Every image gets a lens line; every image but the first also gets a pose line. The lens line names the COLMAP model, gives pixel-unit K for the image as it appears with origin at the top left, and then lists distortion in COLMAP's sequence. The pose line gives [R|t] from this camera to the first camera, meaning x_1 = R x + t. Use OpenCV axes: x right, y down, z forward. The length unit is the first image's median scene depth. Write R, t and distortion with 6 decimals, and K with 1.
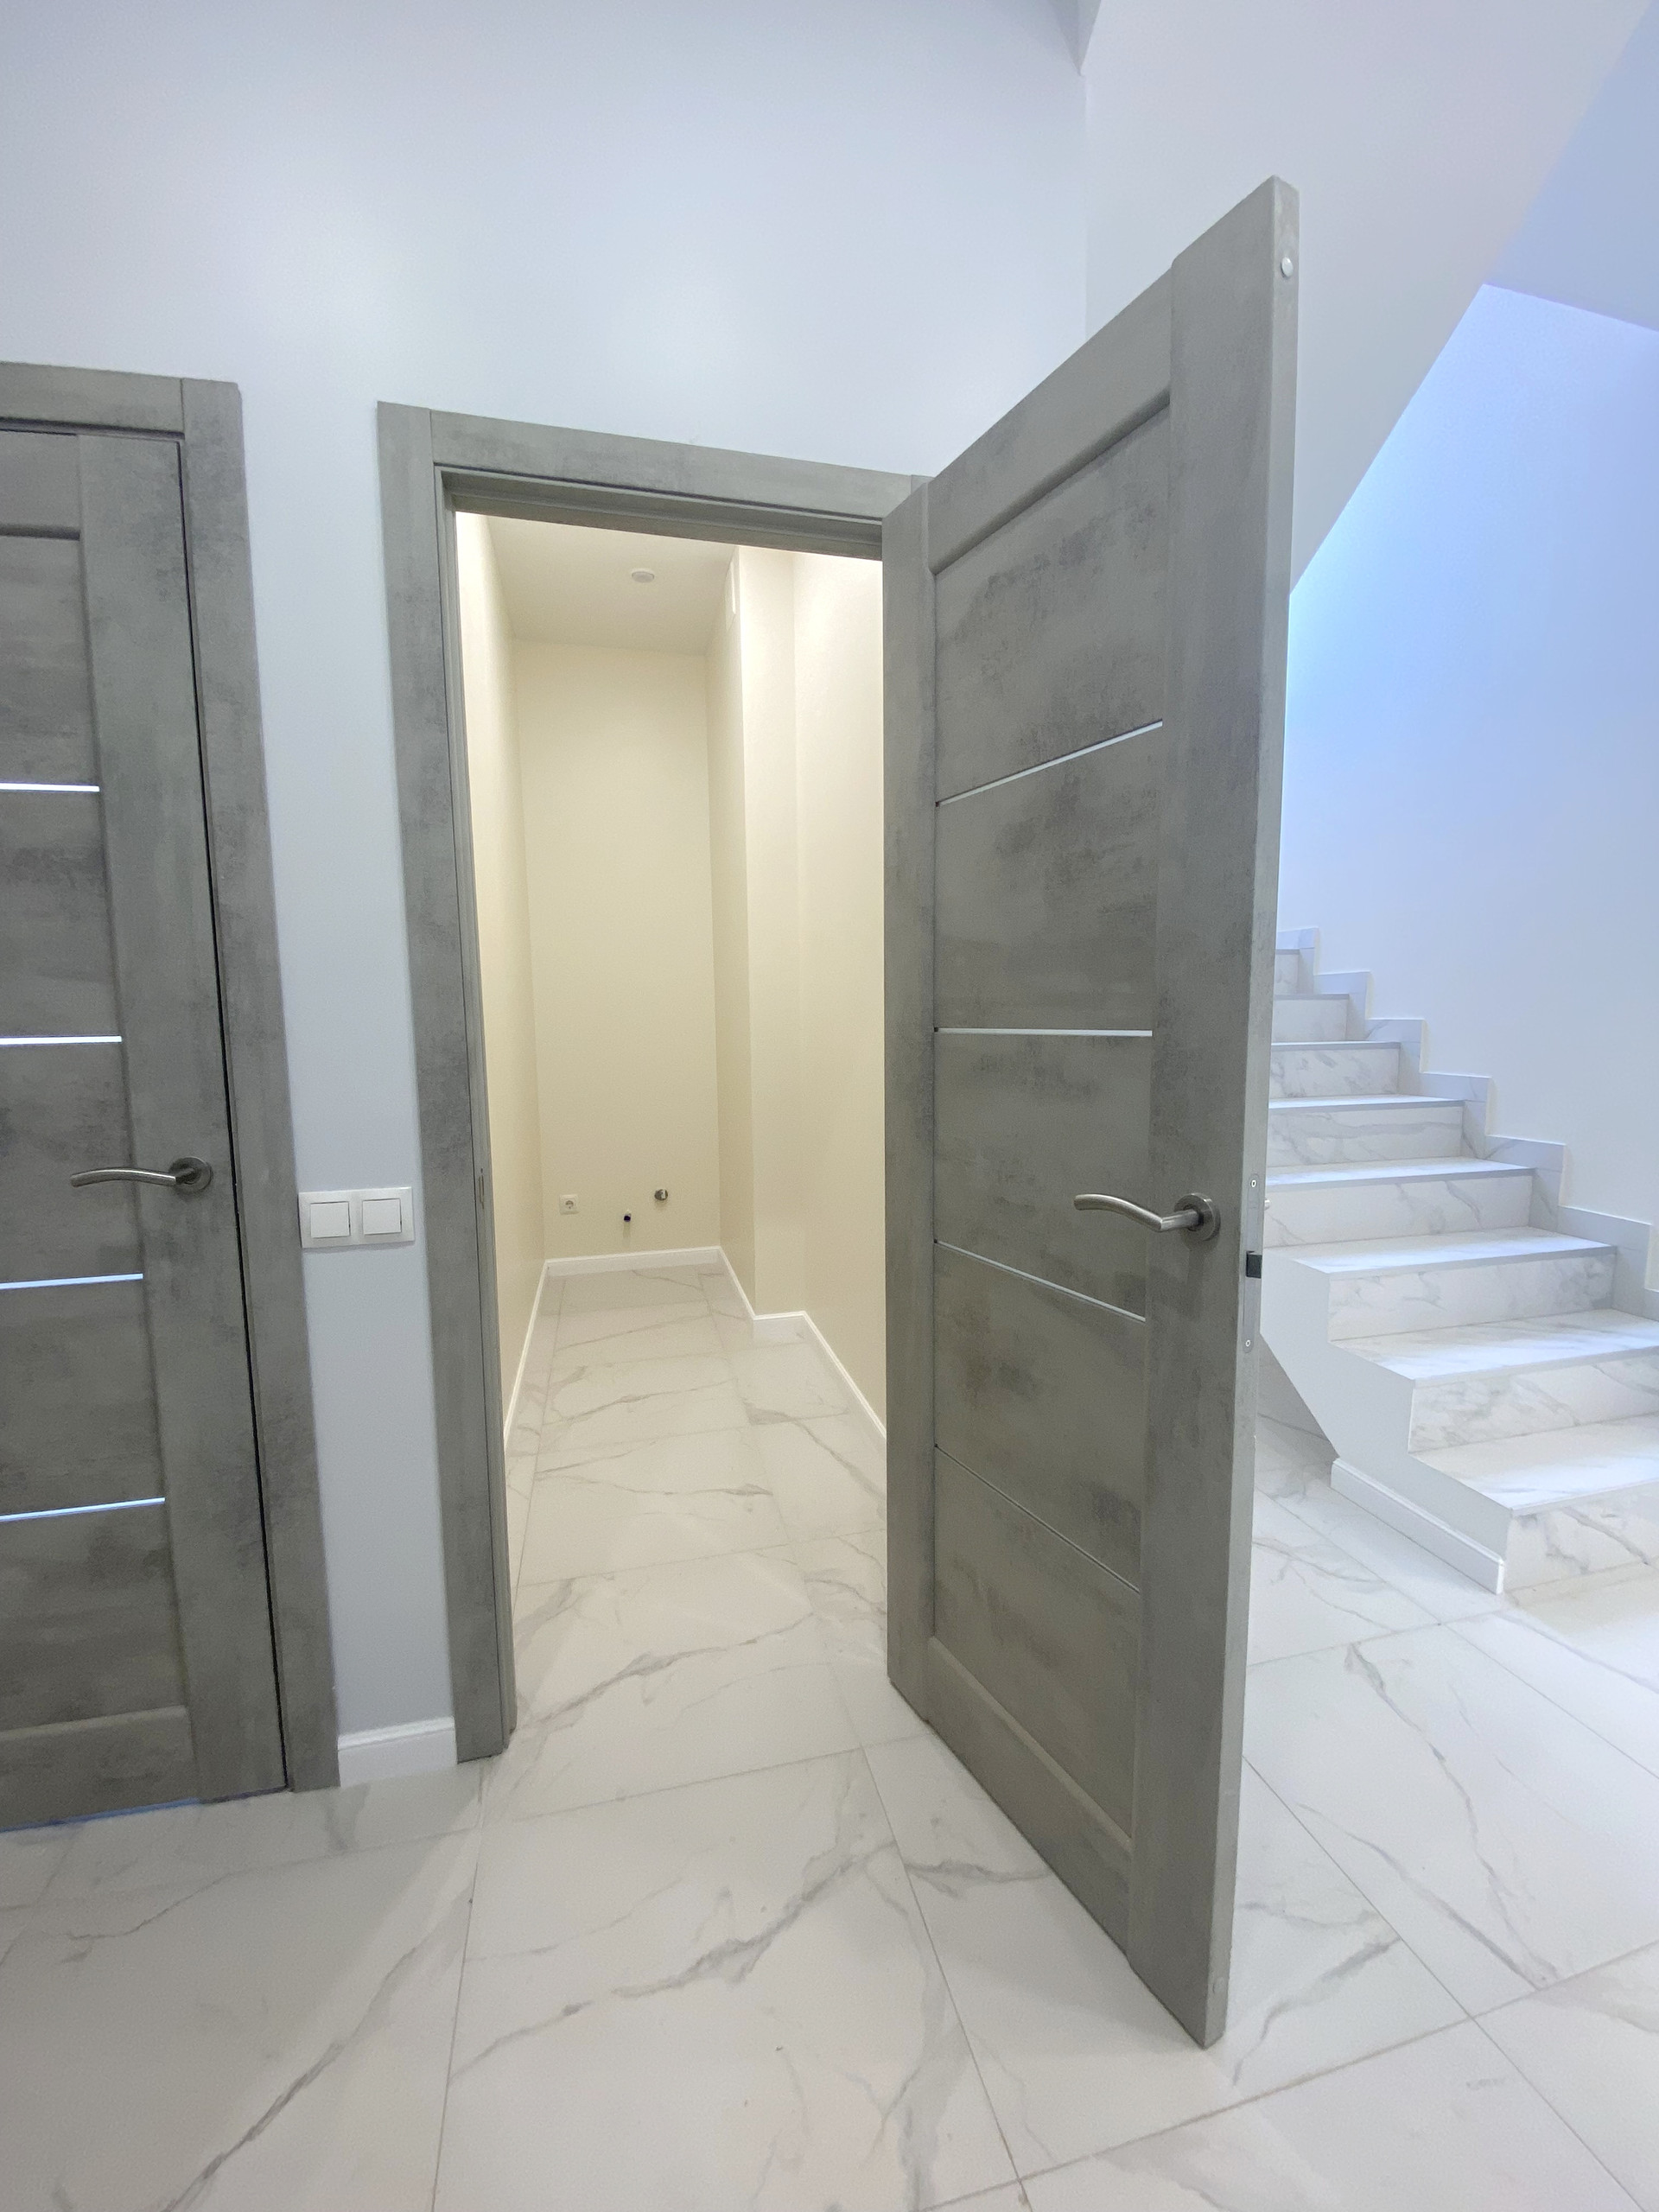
lens RADIAL K [[902.9, 0, 826.4], [0, 902.9, 1107.2], [0, 0, 1]] dist [0.020320, -0.020519]
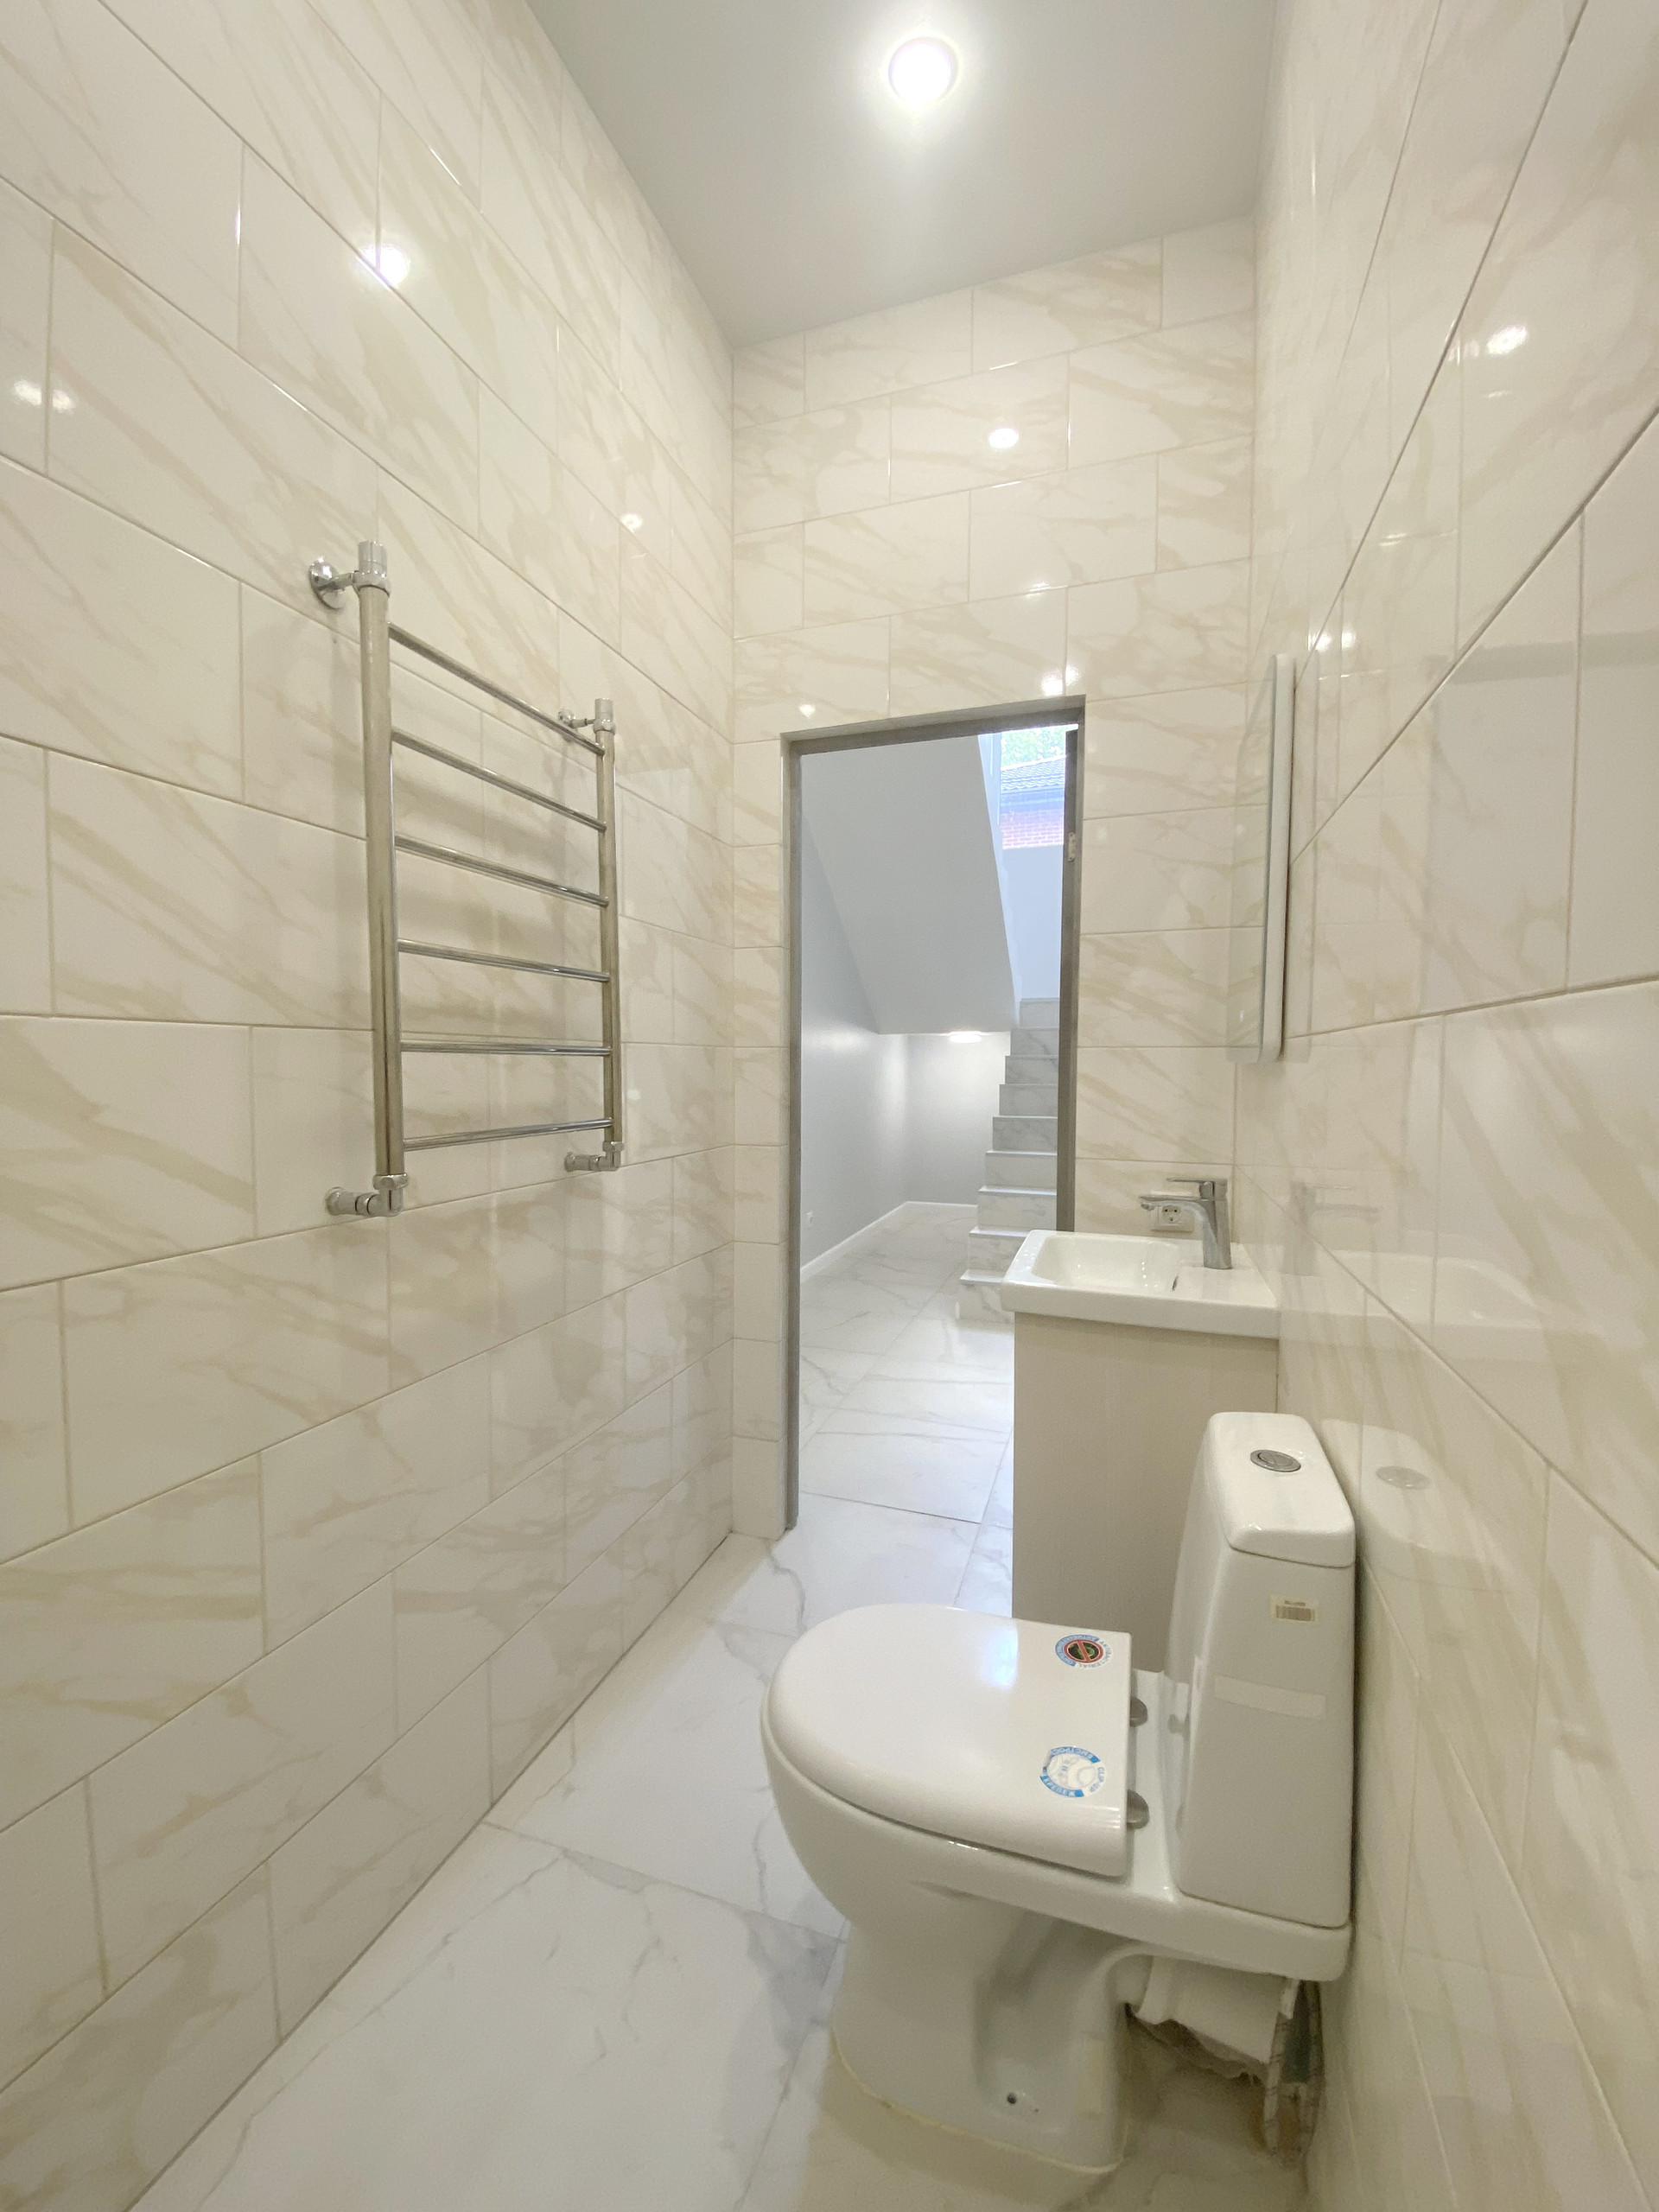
lens RADIAL K [[902.9, 0, 826.4], [0, 902.9, 1107.2], [0, 0, 1]] dist [0.020320, -0.020519]
pose [[0.841114, 0.041266, -0.539281, 1.371901], [-0.072282, 0.996717, -0.036468, 0.094187], [0.536005, 0.069654, 0.841336, -0.925625]]
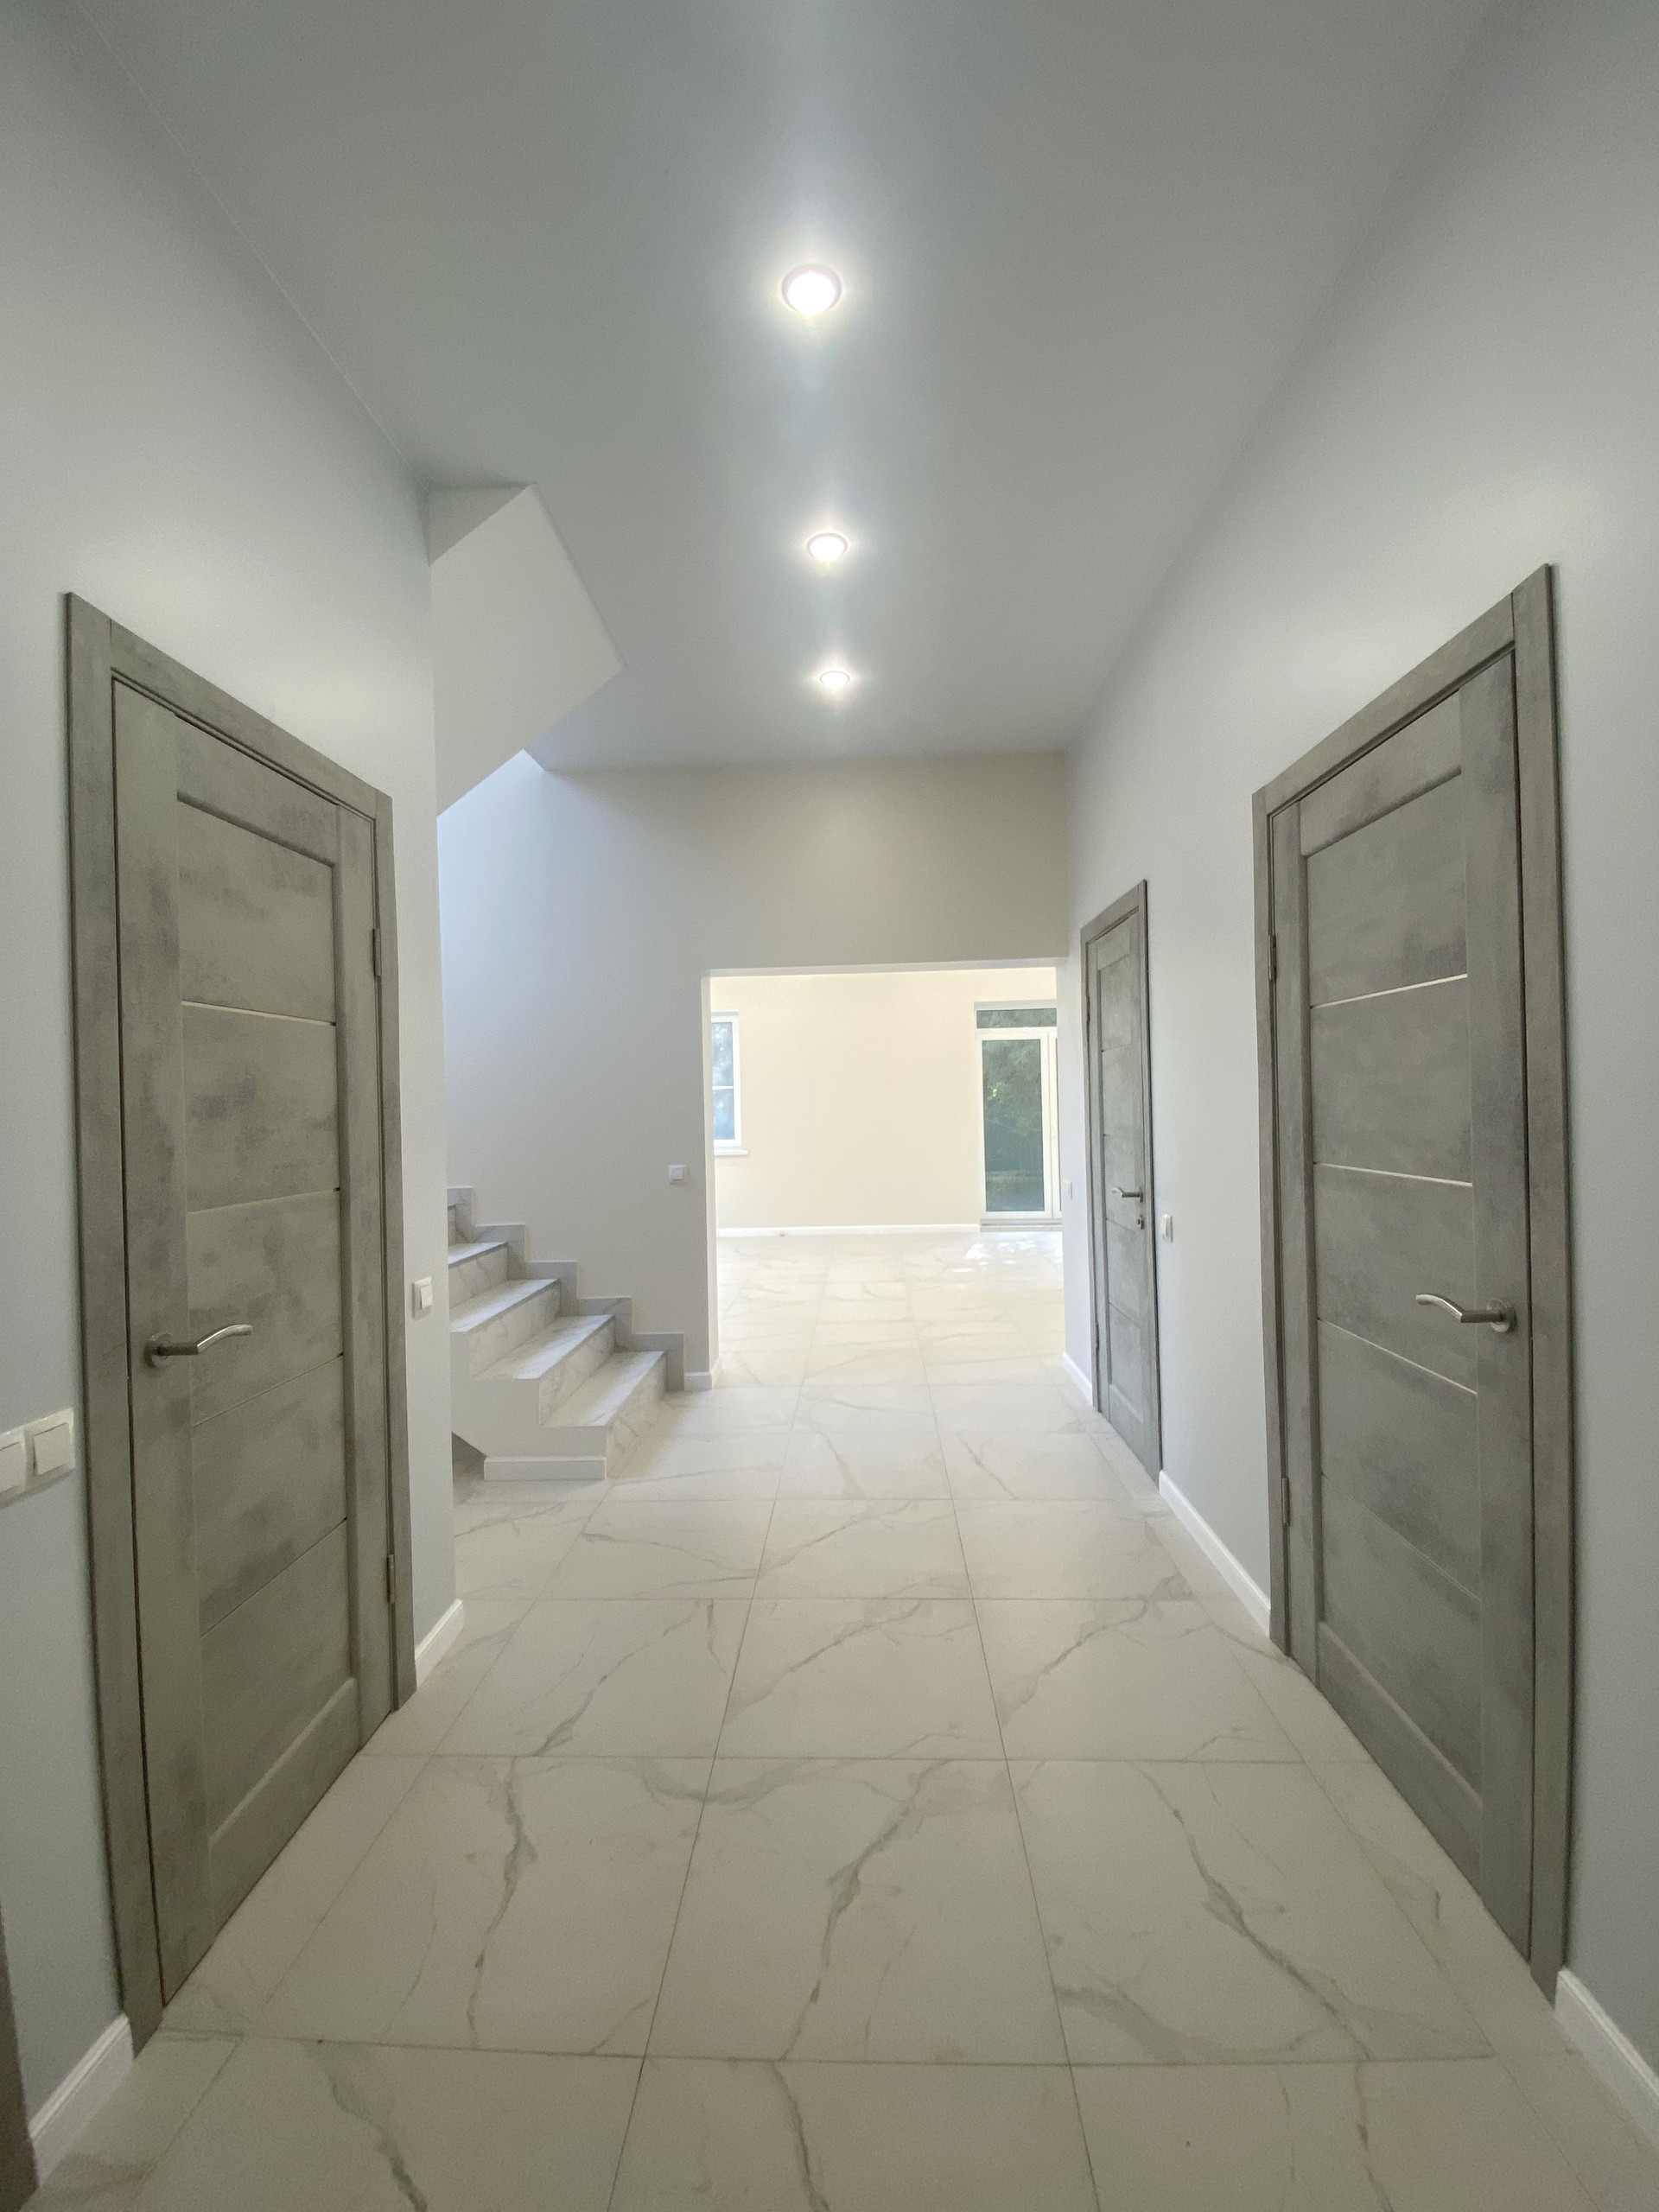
lens RADIAL K [[902.9, 0, 826.4], [0, 902.9, 1107.2], [0, 0, 1]] dist [0.020320, -0.020519]
pose [[0.287889, -0.007198, 0.957637, -0.663760], [0.125427, 0.991642, -0.030253, -0.055797], [-0.949415, 0.128823, 0.286386, -0.001512]]
